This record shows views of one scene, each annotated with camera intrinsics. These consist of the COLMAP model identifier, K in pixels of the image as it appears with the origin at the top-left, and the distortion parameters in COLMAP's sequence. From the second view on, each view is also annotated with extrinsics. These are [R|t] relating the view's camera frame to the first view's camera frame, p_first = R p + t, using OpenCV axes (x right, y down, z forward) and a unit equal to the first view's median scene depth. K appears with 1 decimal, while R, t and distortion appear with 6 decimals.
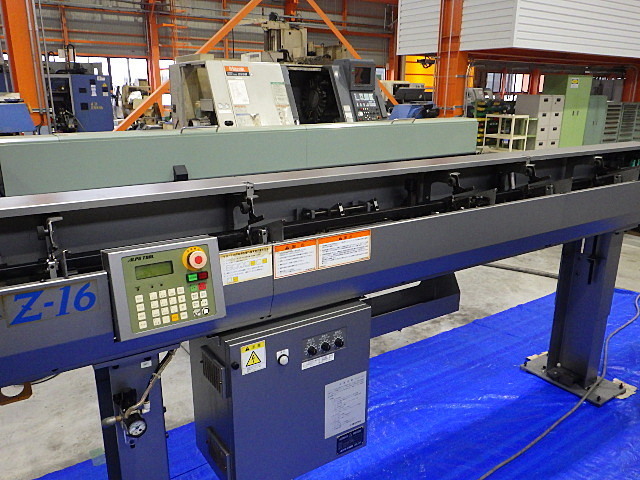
lens RADIAL K [[517.8, 0, 321.0], [0, 517.8, 241.5], [0, 0, 1]] dist [-0.001800, -0.000191]
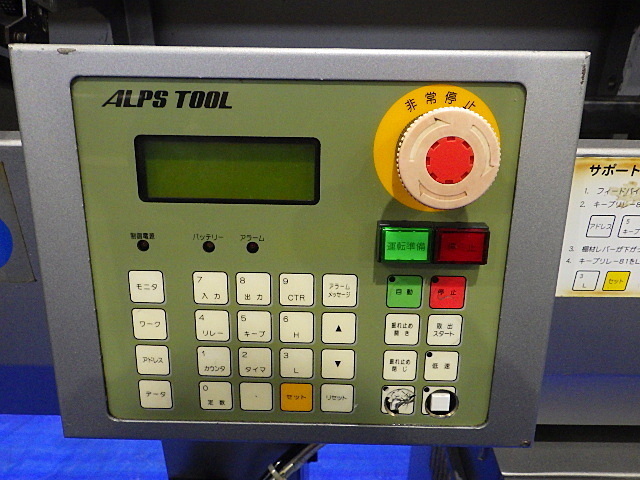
lens RADIAL K [[517.8, 0, 320.5], [0, 517.8, 242.6], [0, 0, 1]] dist [-0.001800, -0.000191]
pose [[0.815472, 0.260331, -0.516946, -0.173506], [-0.159291, 0.959592, 0.231967, 0.028177], [0.556446, -0.106817, 0.823989, 0.822935]]
